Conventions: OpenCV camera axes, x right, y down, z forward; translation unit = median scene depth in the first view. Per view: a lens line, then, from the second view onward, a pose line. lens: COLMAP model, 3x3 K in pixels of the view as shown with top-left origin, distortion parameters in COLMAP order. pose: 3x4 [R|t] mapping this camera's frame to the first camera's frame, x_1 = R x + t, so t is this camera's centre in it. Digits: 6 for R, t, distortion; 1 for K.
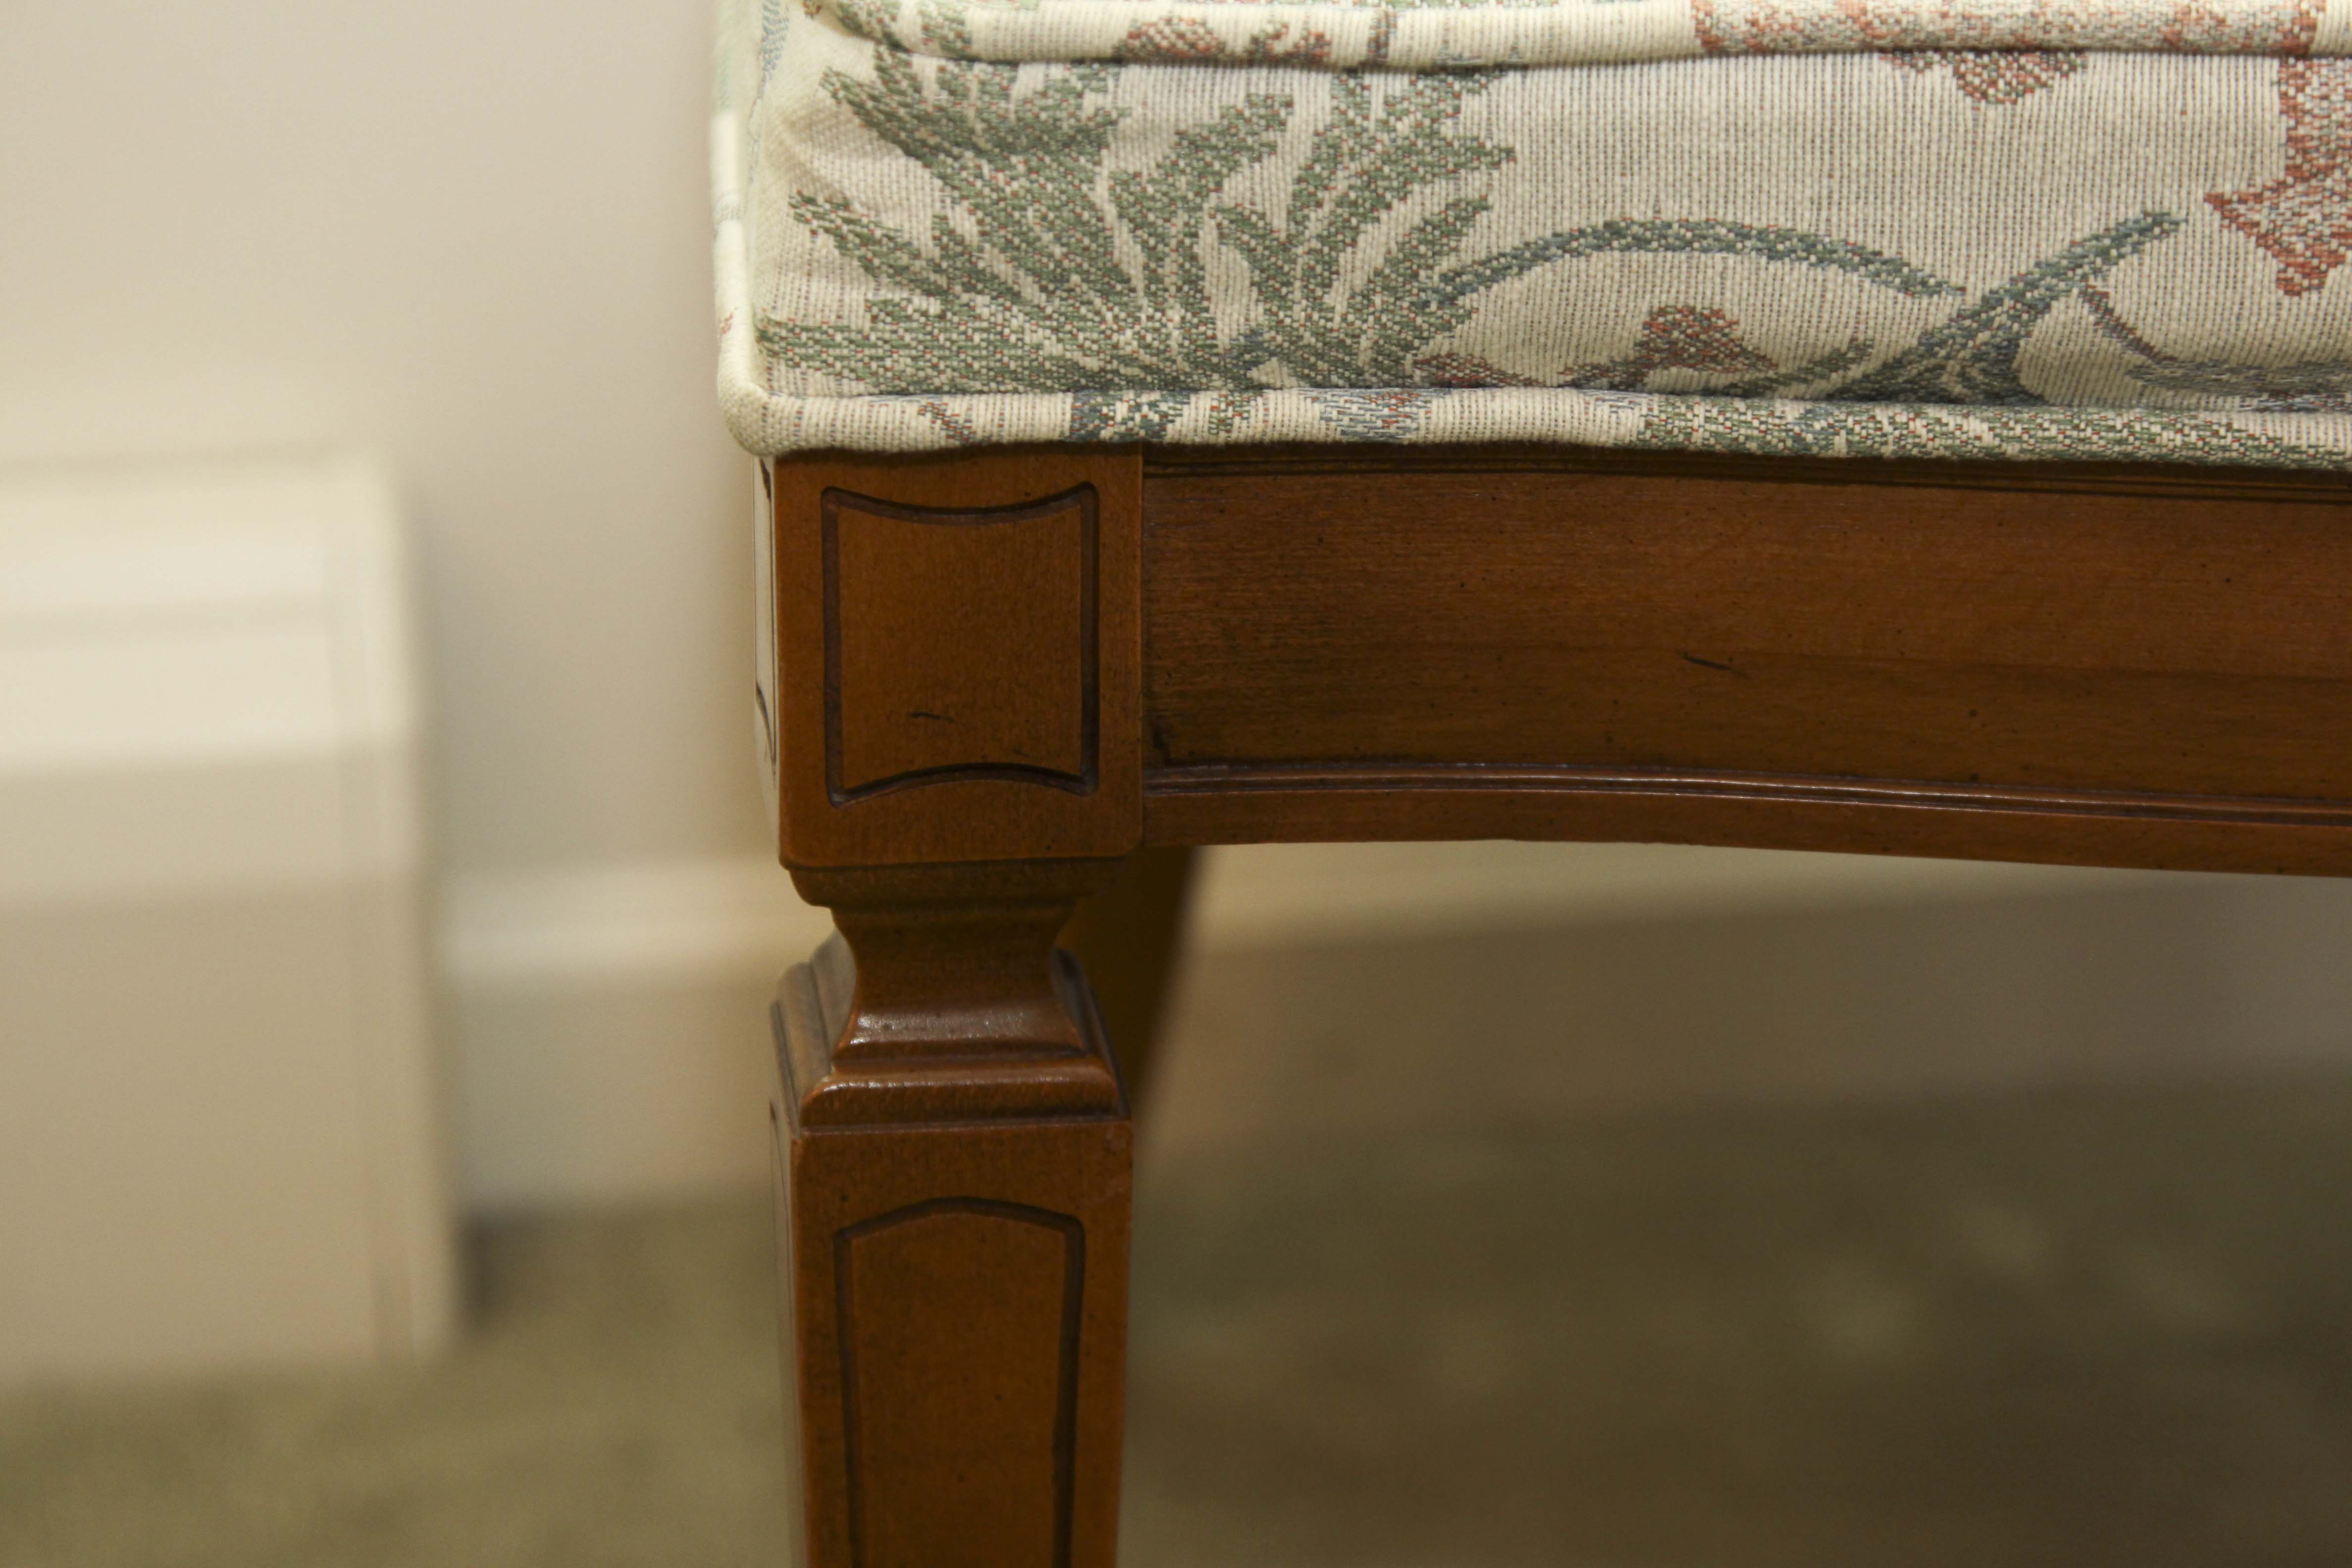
lens RADIAL K [[6114.5, 0, 1185.8], [0, 6114.5, 784.3], [0, 0, 1]] dist [0.107420, 0.000000]
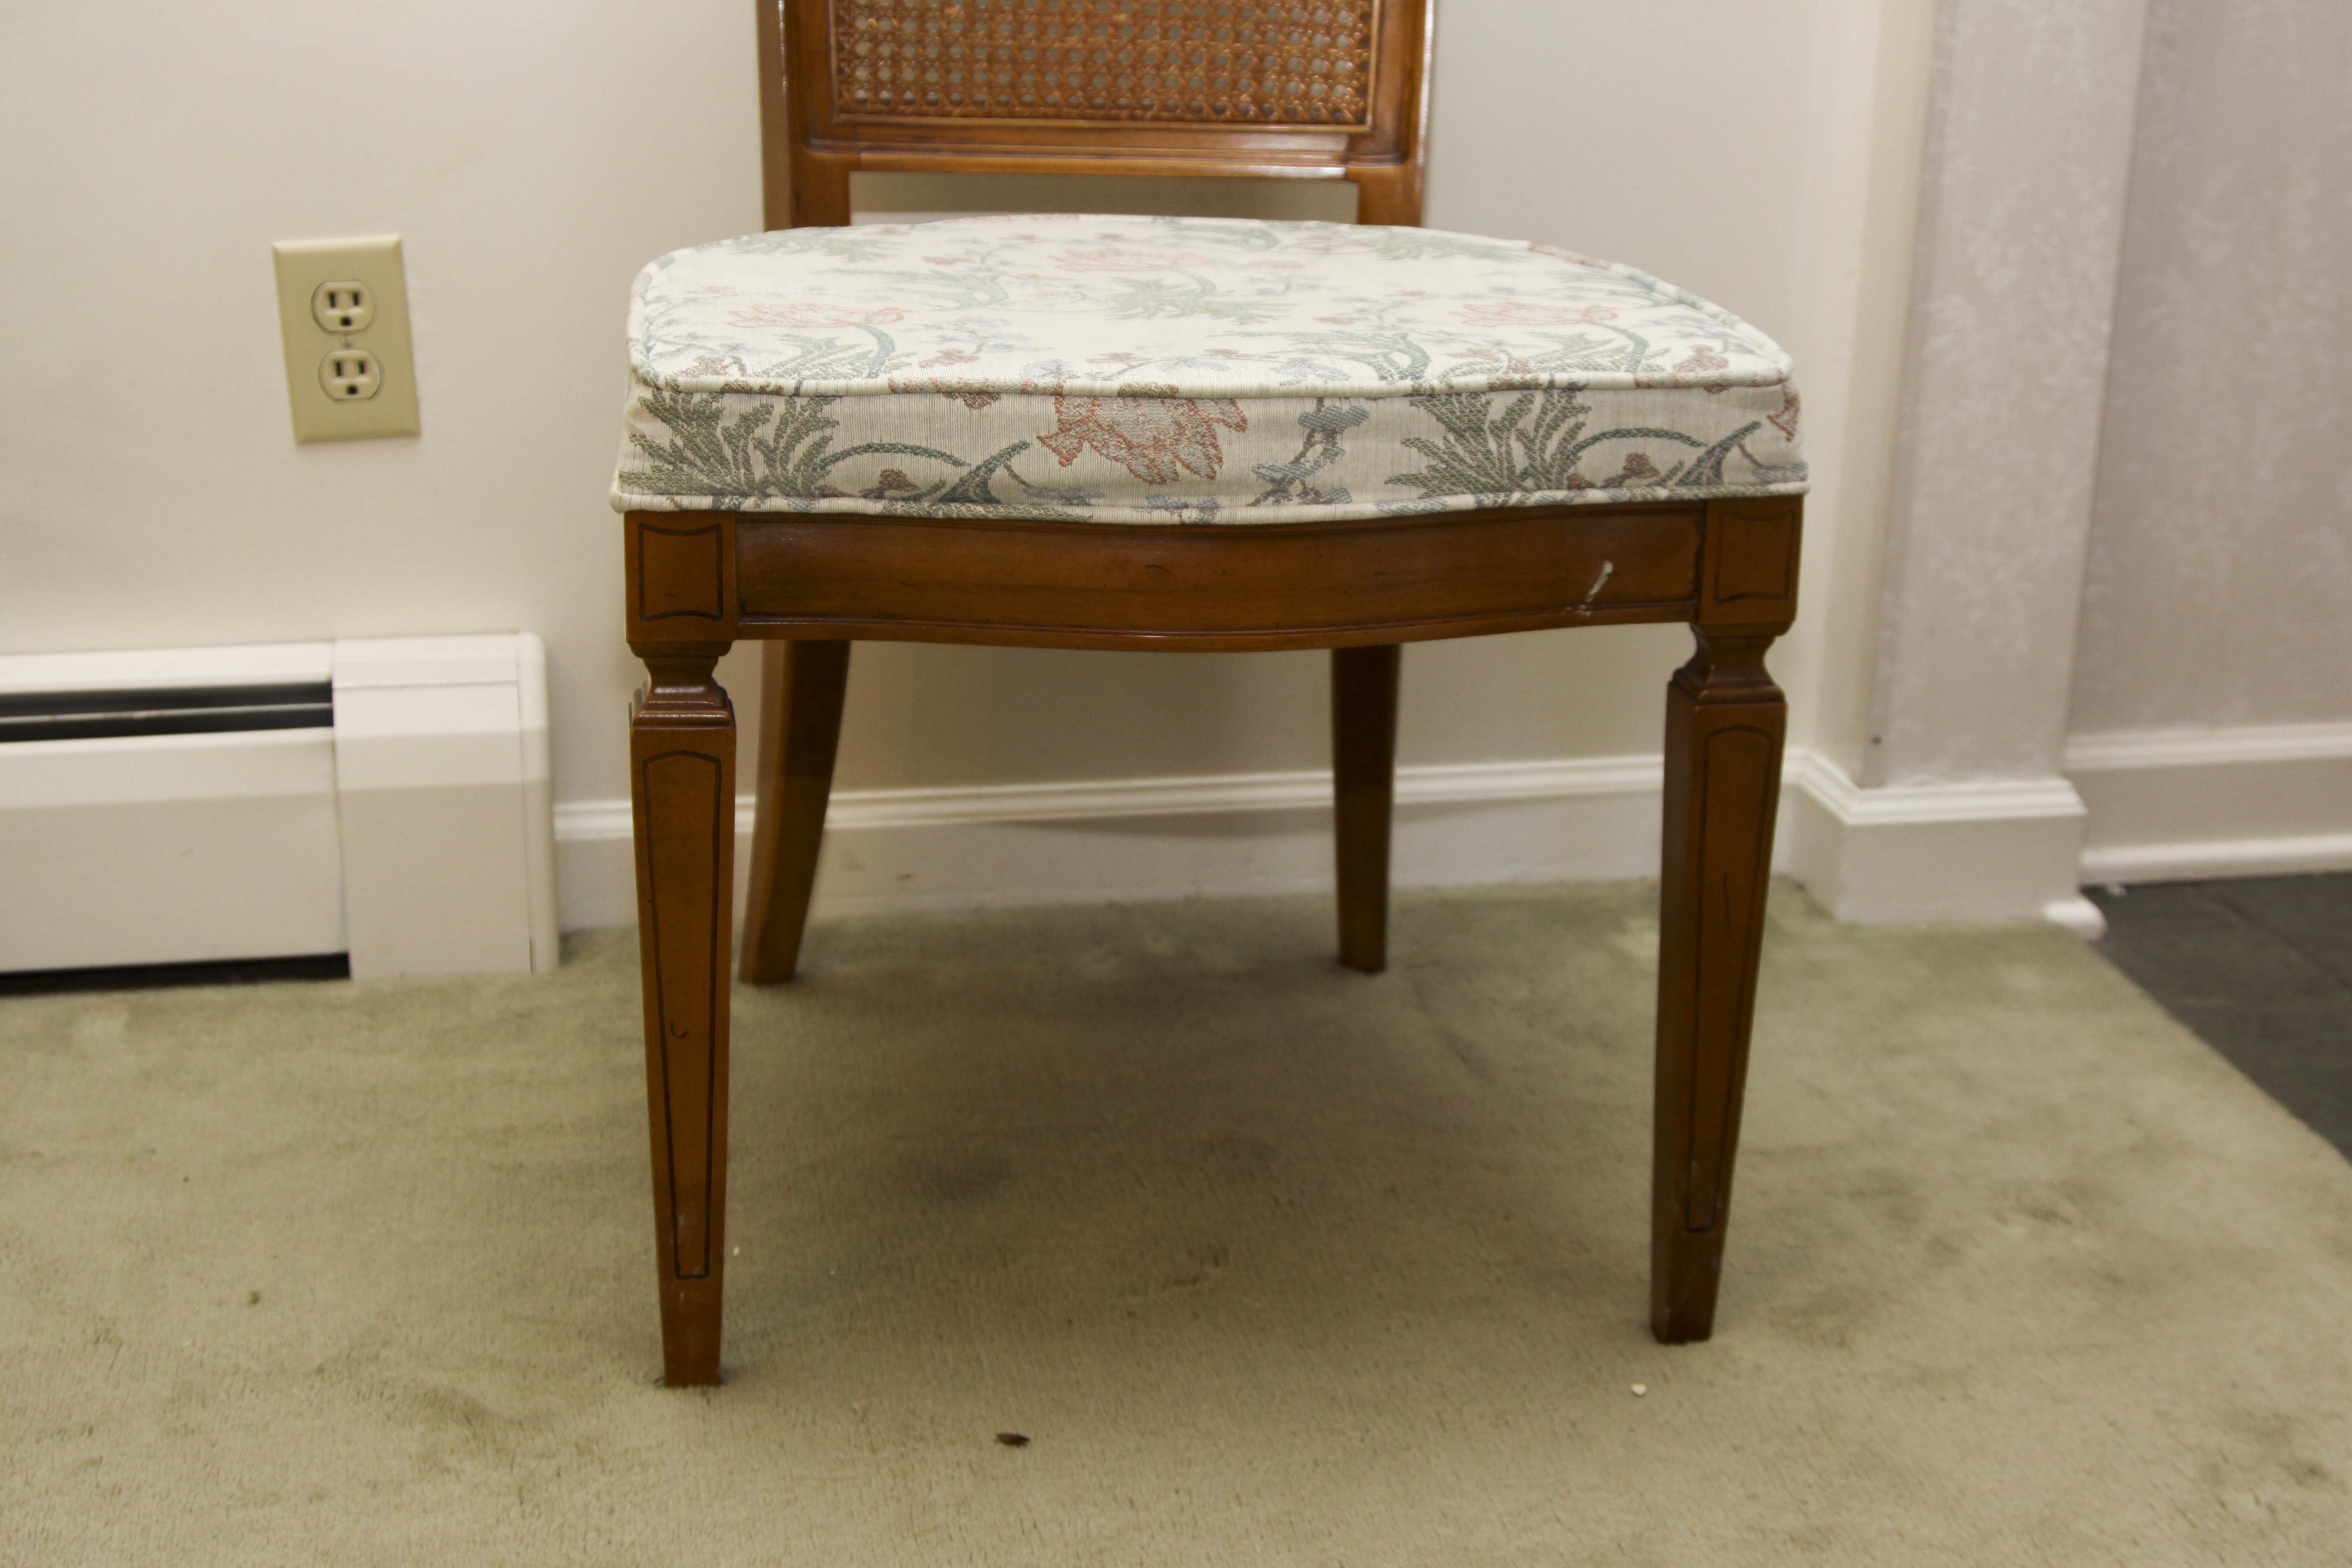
lens RADIAL K [[3298.2, 0, 1207.7], [0, 3298.2, 694.7], [0, 0, 1]] dist [-0.025896, 0.000000]
pose [[0.998718, 0.010965, 0.049427, 0.168054], [-0.005393, 0.993751, -0.111492, 0.250396], [-0.050340, 0.111083, 0.992535, -0.820905]]
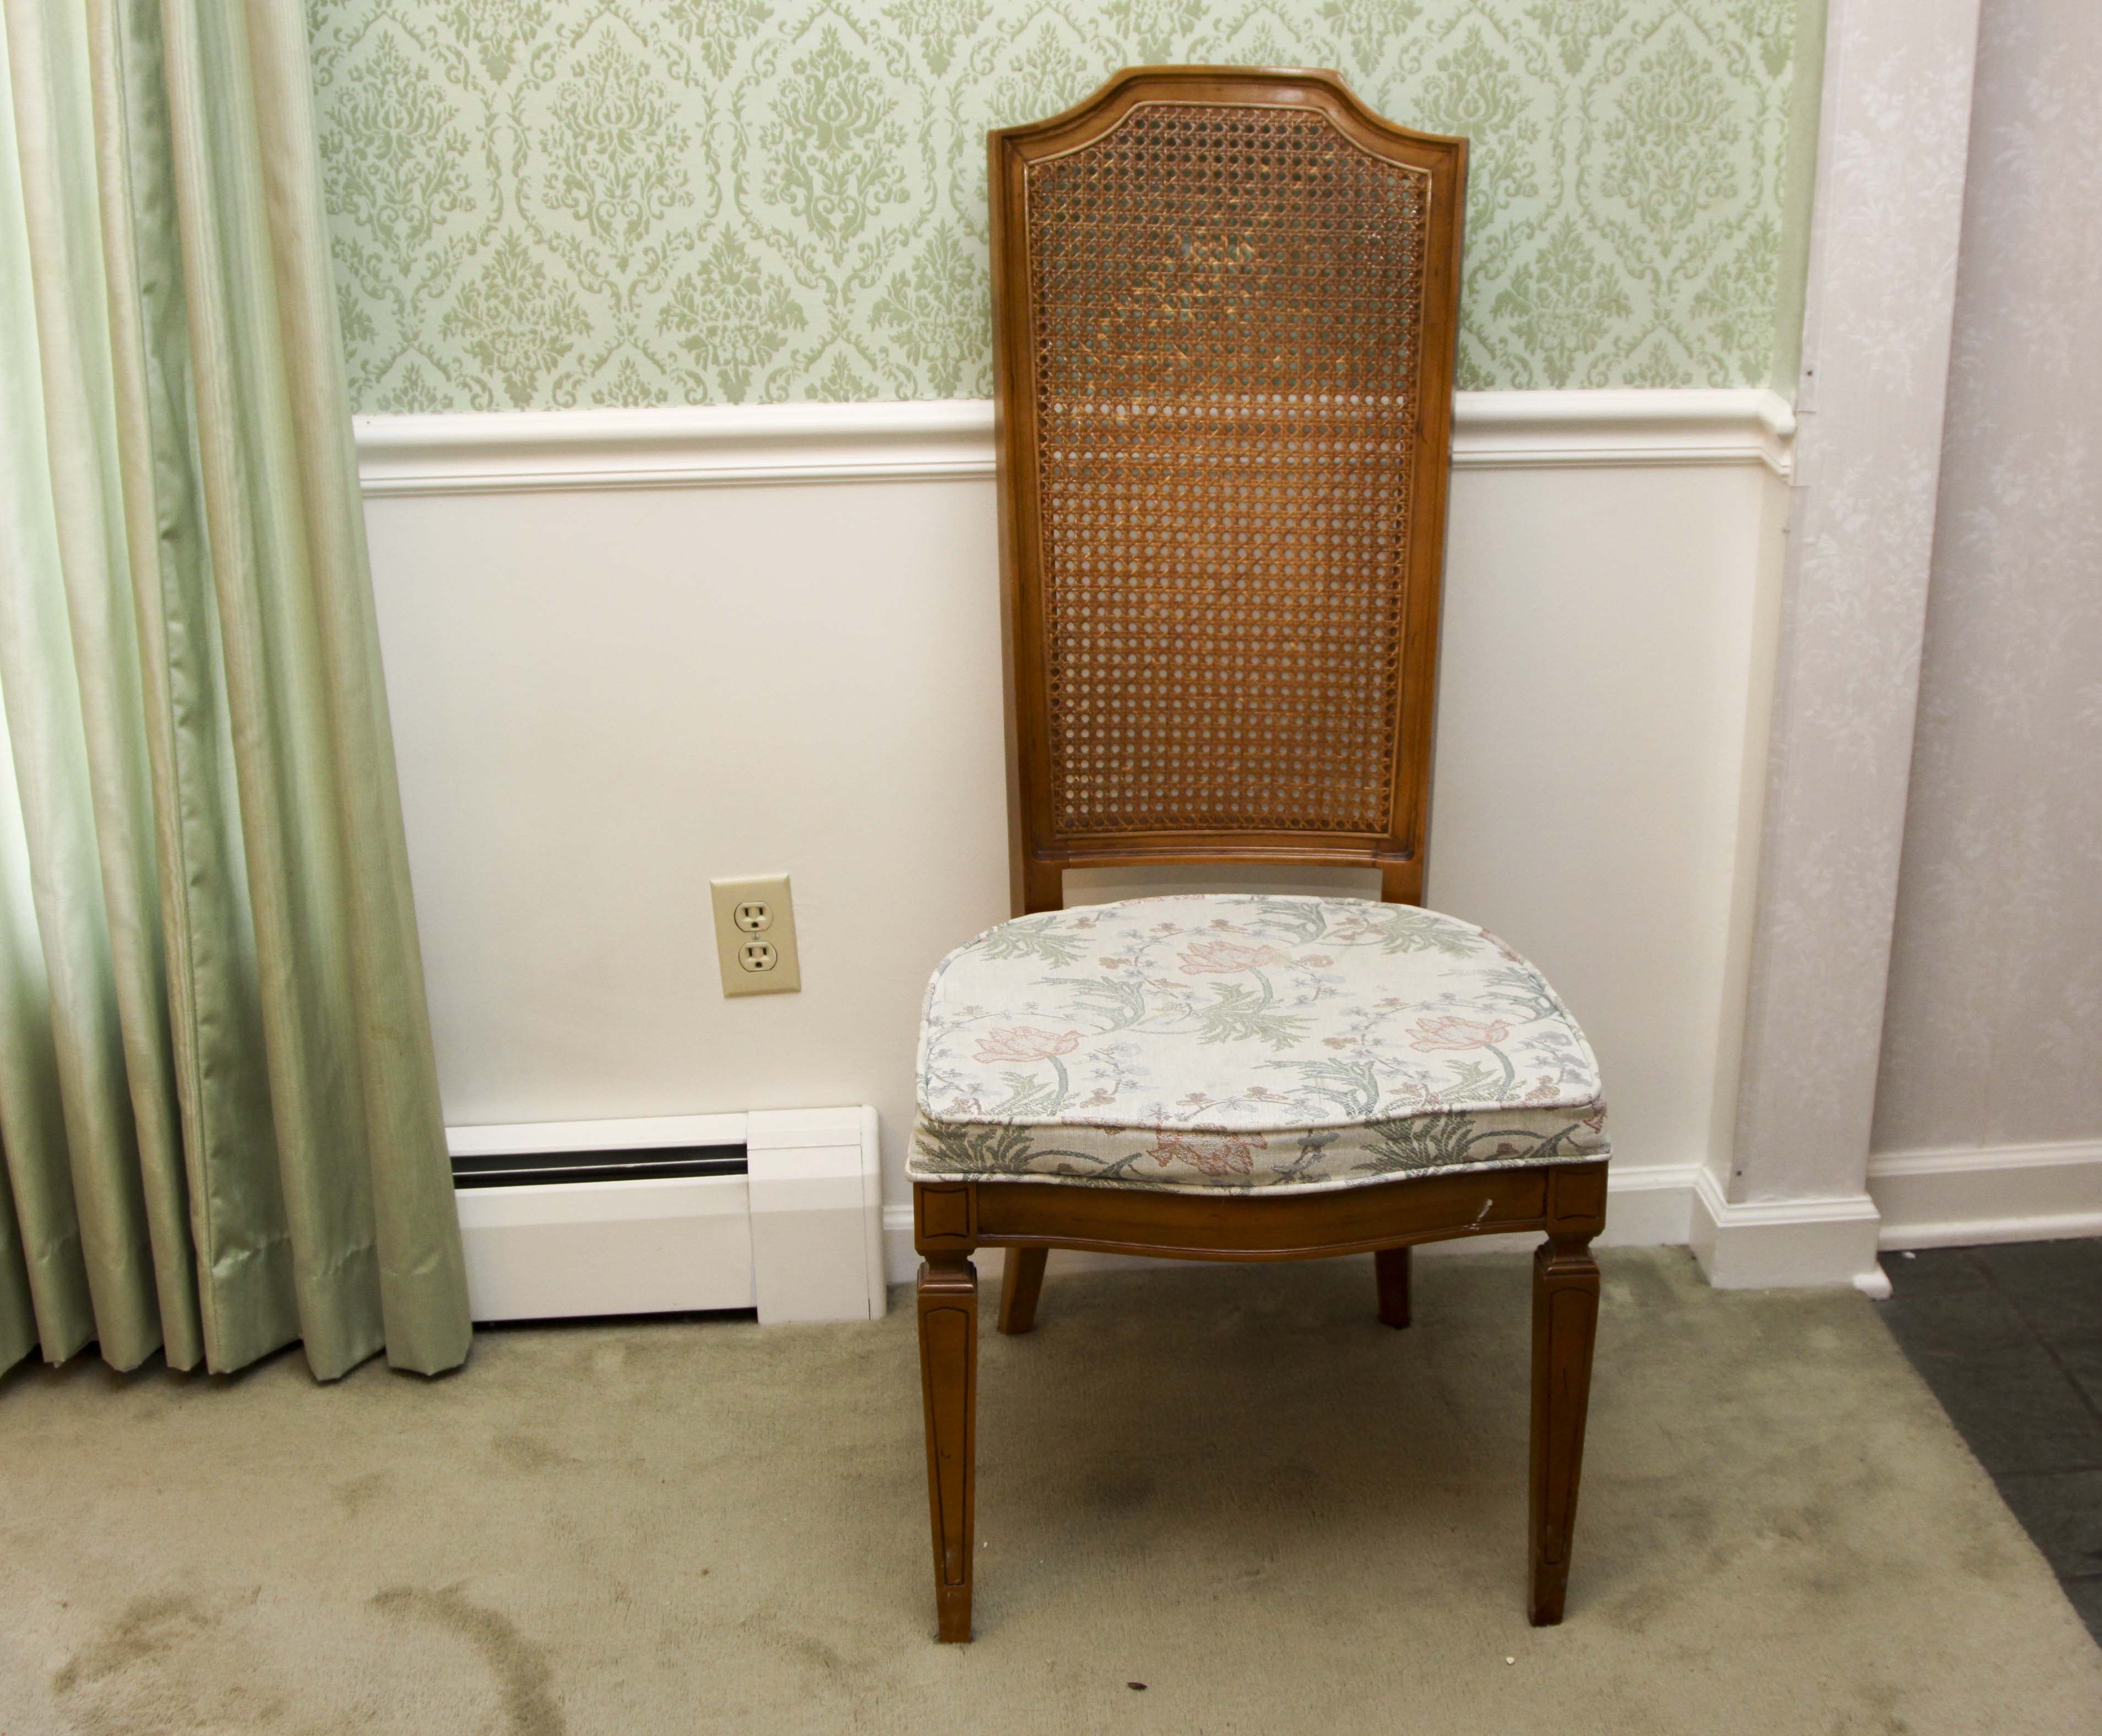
lens RADIAL K [[2739.2, 0, 1246.2], [0, 2739.2, 844.4], [0, 0, 1]] dist [-0.105728, 0.000000]
pose [[0.999379, 0.024090, -0.025725, 0.318976], [-0.025696, 0.997617, -0.064028, -0.221968], [0.024121, 0.064649, 0.997616, -1.666512]]
